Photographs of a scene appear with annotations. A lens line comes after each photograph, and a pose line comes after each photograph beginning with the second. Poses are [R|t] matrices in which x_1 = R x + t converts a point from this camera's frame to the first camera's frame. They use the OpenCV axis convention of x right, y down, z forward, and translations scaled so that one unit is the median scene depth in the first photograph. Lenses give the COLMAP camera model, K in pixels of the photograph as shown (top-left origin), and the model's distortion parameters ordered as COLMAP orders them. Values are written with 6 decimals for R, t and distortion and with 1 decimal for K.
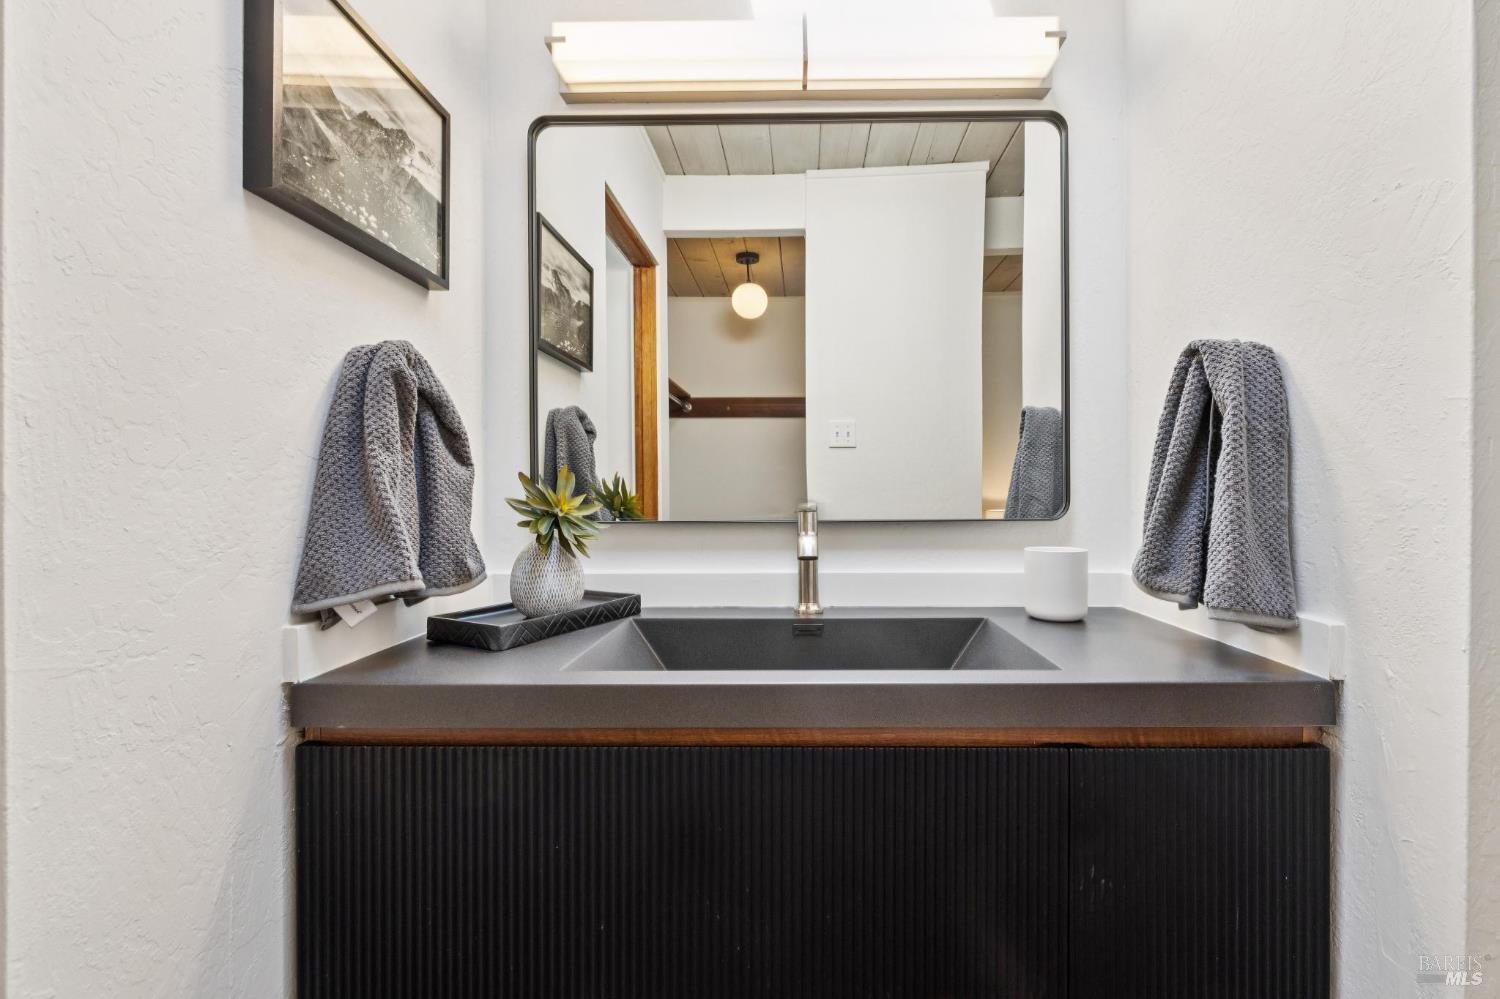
lens RADIAL K [[643.3, 0, 750.1], [0, 643.3, 504.8], [0, 0, 1]] dist [-0.003479, -0.000165]
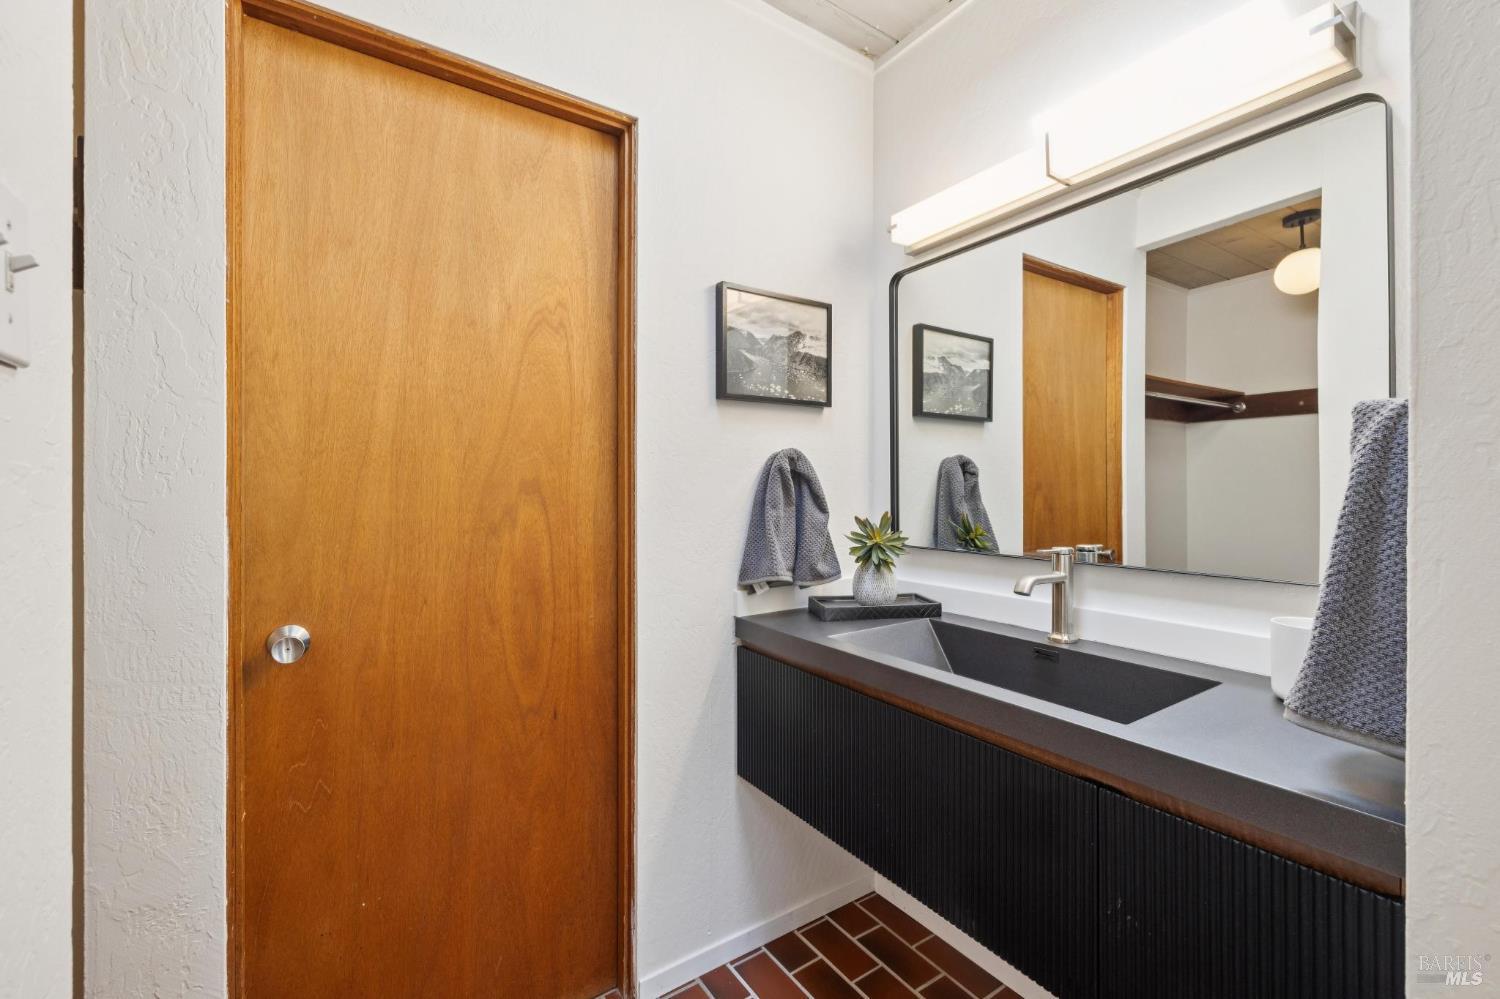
lens RADIAL K [[643.3, 0, 753.2], [0, 643.3, 490.6], [0, 0, 1]] dist [-0.003479, -0.000165]
pose [[0.554350, 0.004884, -0.832269, 0.913072], [-0.003450, 0.999988, 0.003571, -0.128634], [0.832277, 0.000892, 0.554360, -0.130339]]
